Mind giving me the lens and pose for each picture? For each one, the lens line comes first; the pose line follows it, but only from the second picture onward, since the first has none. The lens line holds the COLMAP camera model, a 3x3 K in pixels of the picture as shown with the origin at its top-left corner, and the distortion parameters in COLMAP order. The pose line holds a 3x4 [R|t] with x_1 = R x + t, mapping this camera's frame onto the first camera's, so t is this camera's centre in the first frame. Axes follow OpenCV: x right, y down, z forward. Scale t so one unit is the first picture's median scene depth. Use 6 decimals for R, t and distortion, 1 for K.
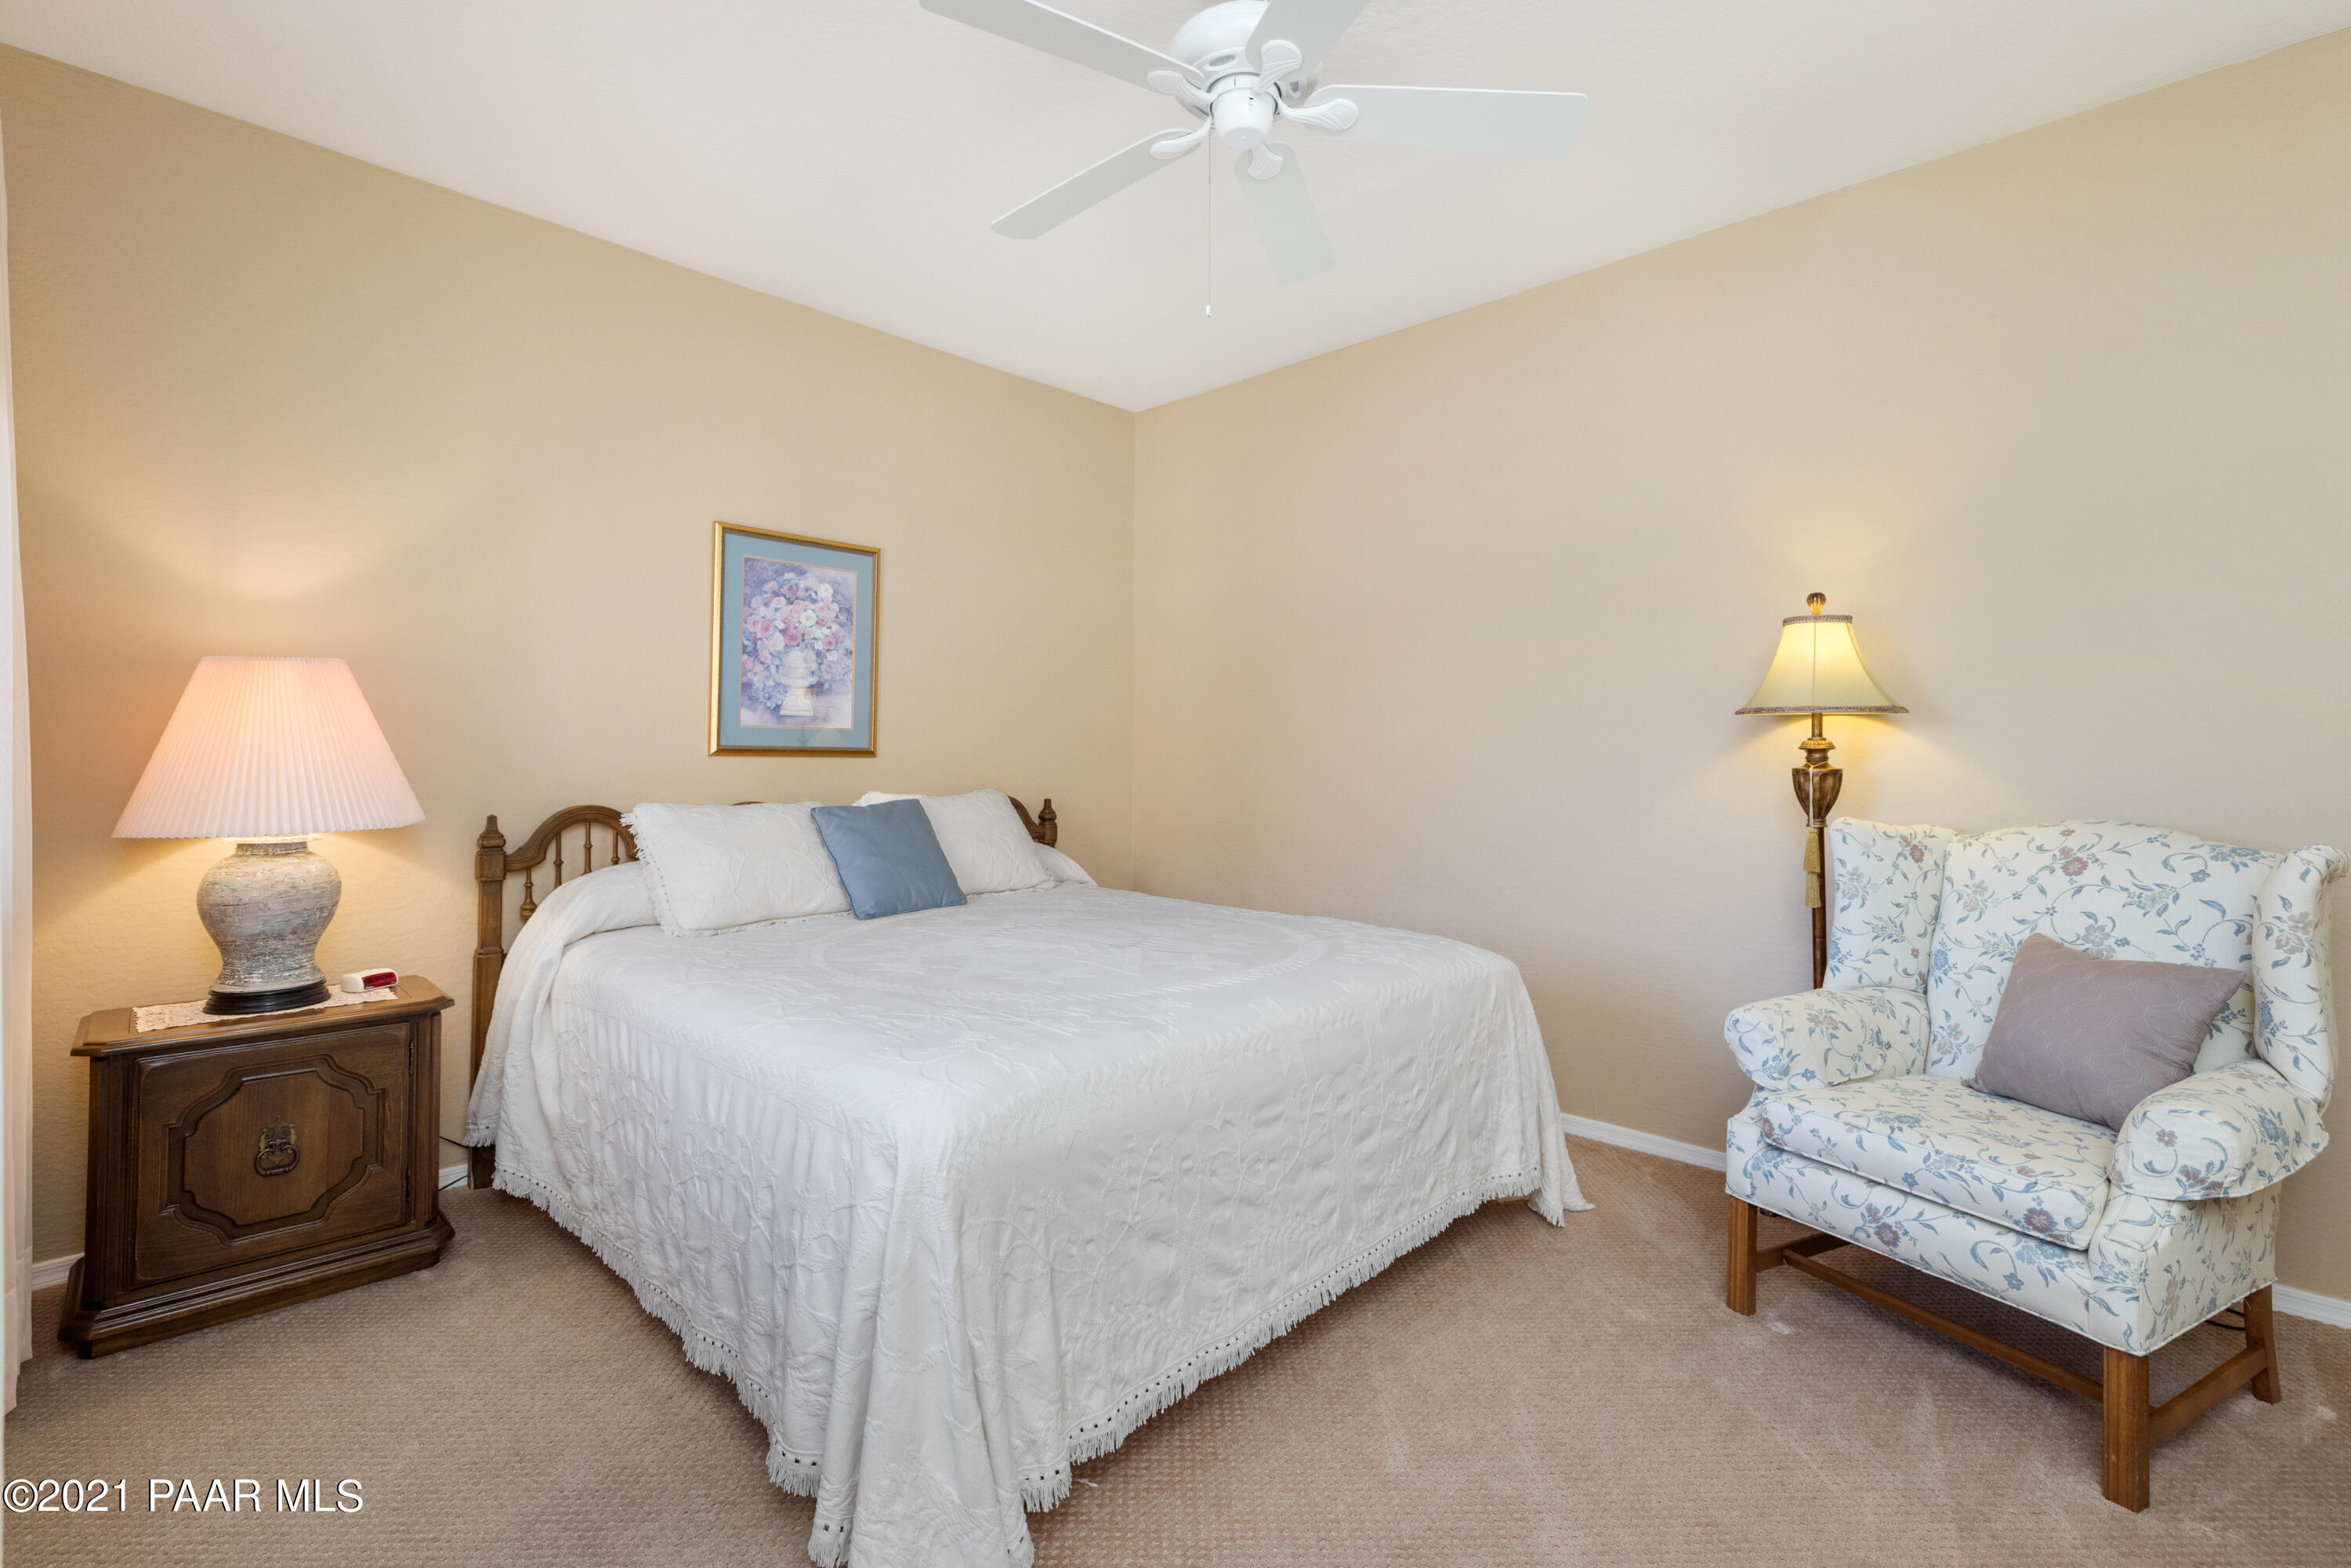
lens RADIAL K [[1050.7, 0, 1177.8], [0, 1050.7, 763.2], [0, 0, 1]] dist [-0.003742, -0.000203]
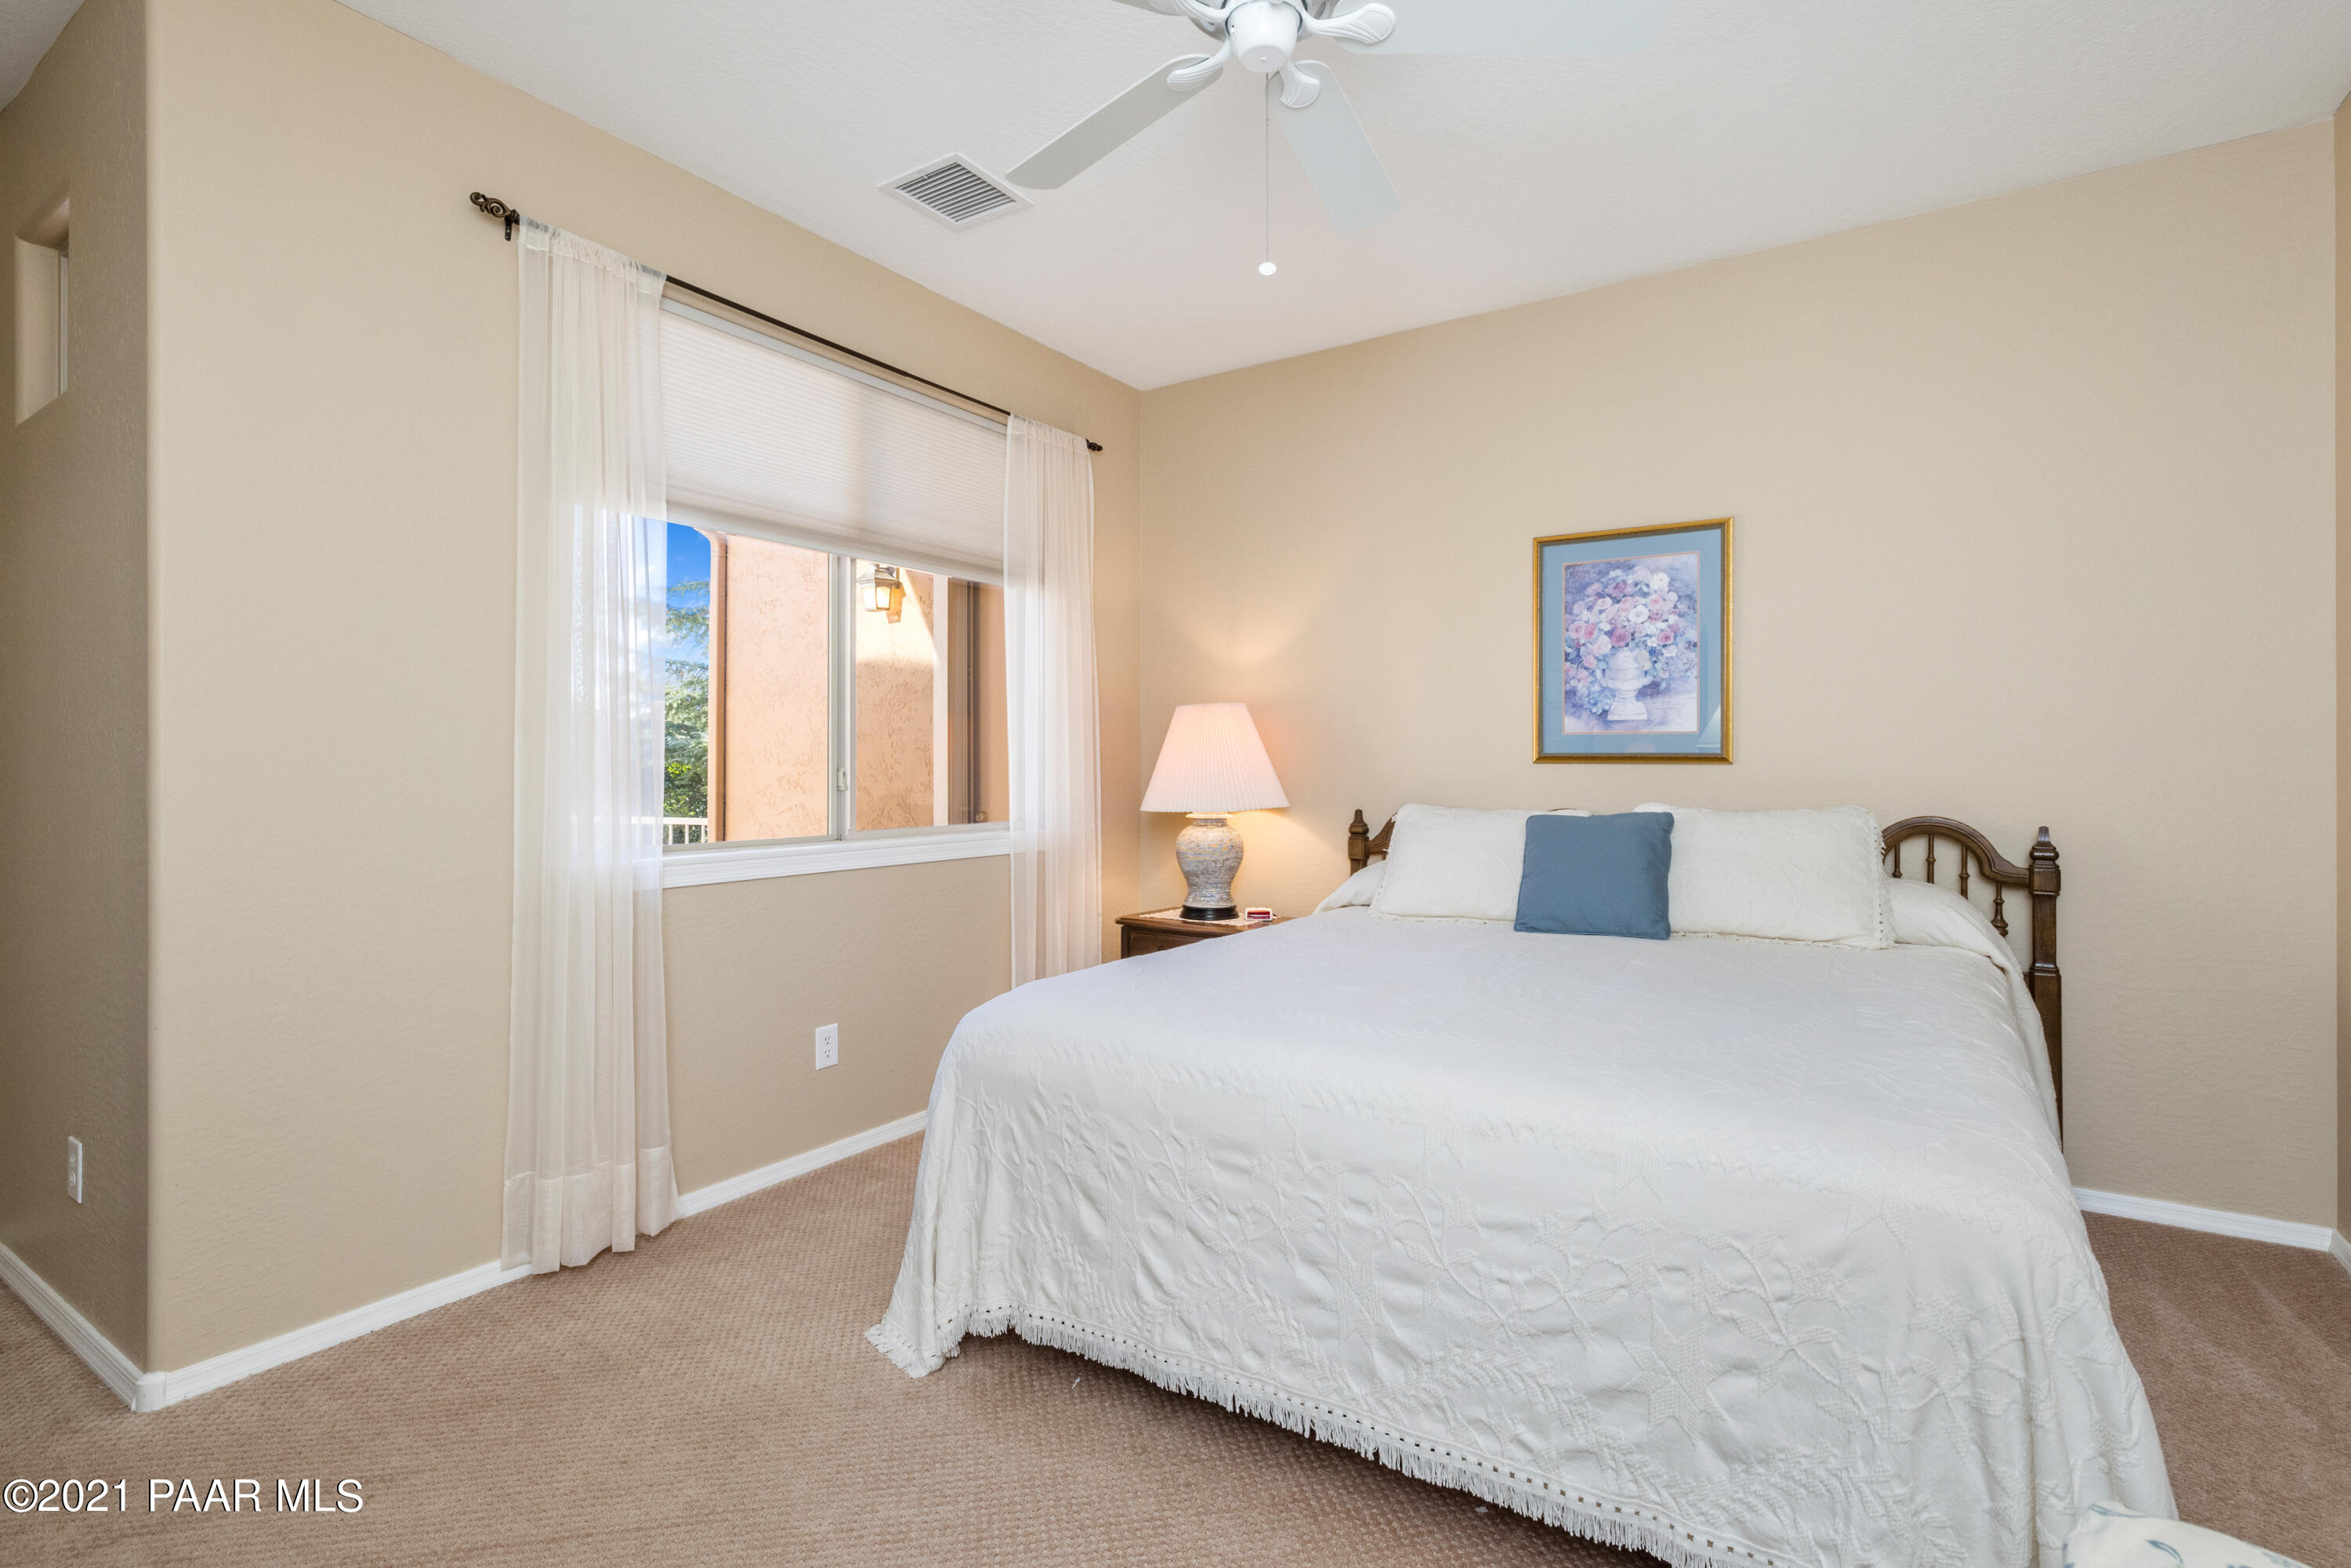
lens RADIAL K [[1120.1, 0, 1179.1], [0, 1120.1, 775.7], [0, 0, 1]] dist [0.002820, 0.000134]
pose [[0.181378, 0.007387, -0.983386, 0.565550], [-0.002699, 0.999972, 0.007014, -0.001376], [0.983410, 0.001382, 0.181393, 0.431444]]
